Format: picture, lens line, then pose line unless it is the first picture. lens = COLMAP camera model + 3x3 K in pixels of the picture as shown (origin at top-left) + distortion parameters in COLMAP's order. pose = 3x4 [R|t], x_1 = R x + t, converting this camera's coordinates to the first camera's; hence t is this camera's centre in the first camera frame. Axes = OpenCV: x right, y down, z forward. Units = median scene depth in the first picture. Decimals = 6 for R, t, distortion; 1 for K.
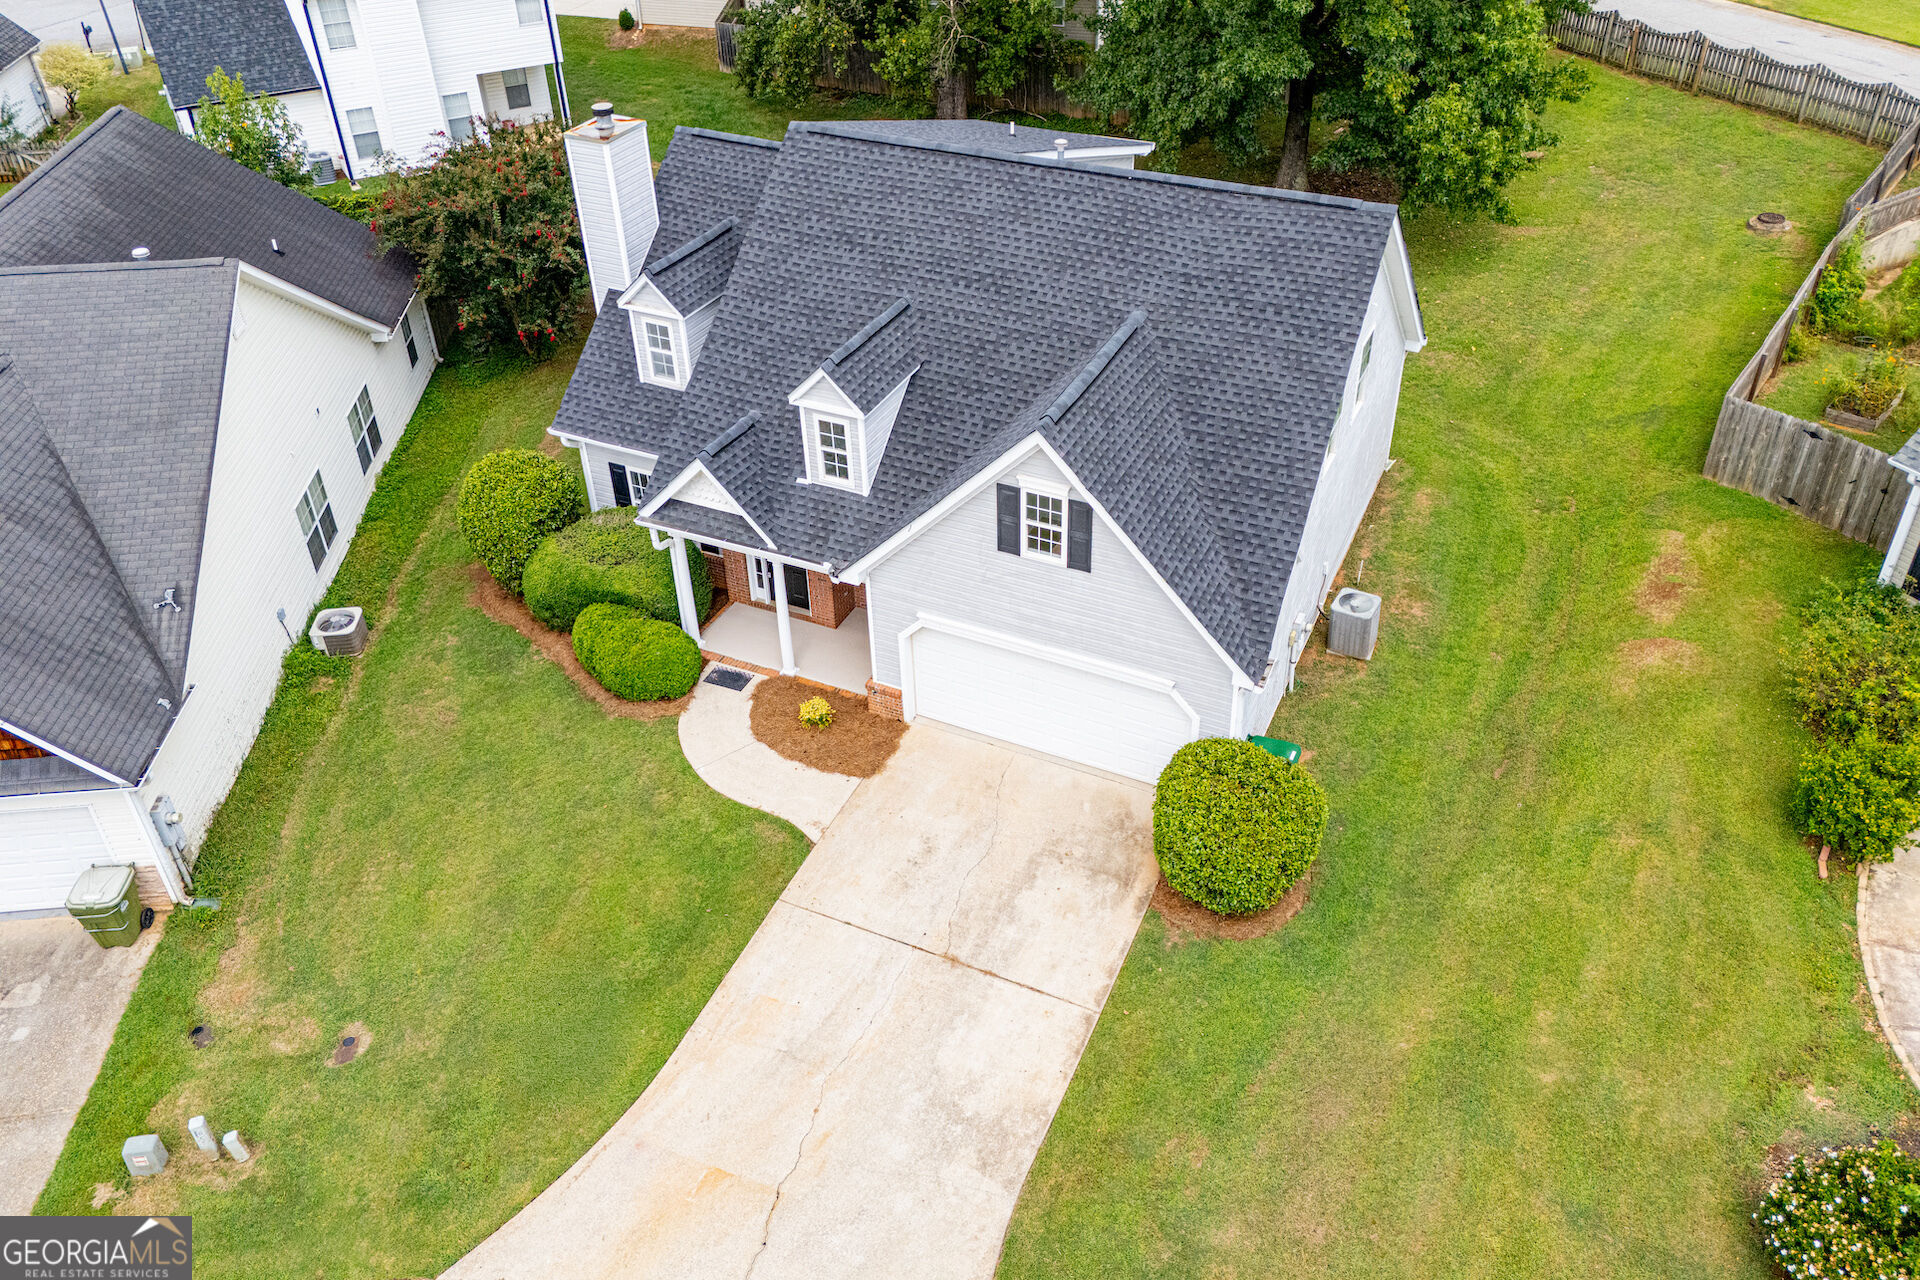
lens RADIAL K [[1438.9, 0, 984.3], [0, 1438.9, 581.7], [0, 0, 1]] dist [0.017009, -0.011211]
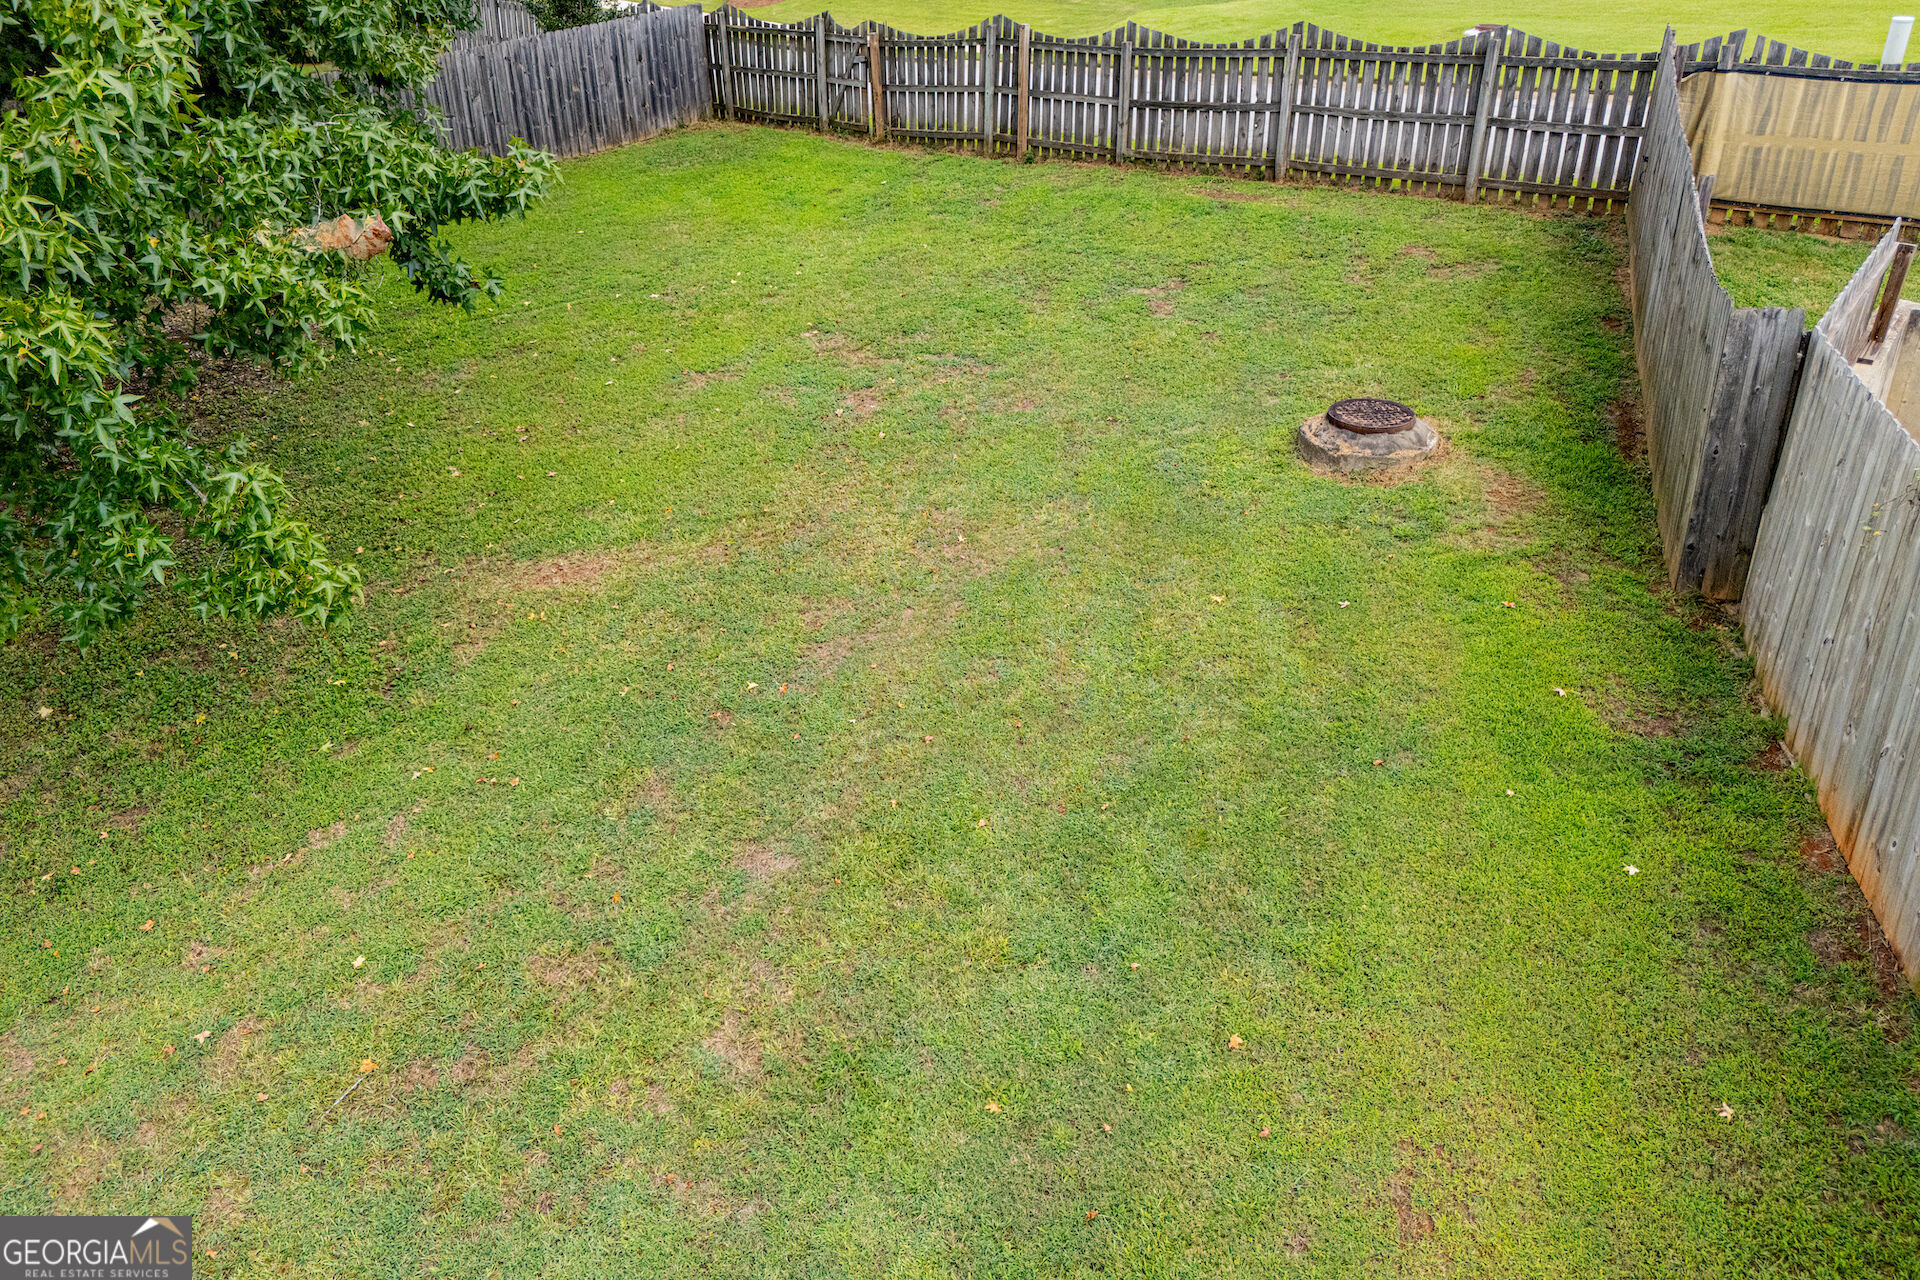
lens RADIAL K [[1438.9, 0, 947.1], [0, 1438.9, 633.9], [0, 0, 1]] dist [0.017009, -0.011211]
pose [[0.919493, -0.174432, 0.352288, 0.586491], [0.220484, 0.970772, -0.094807, -0.329139], [-0.325454, 0.164848, 0.931077, 1.259059]]
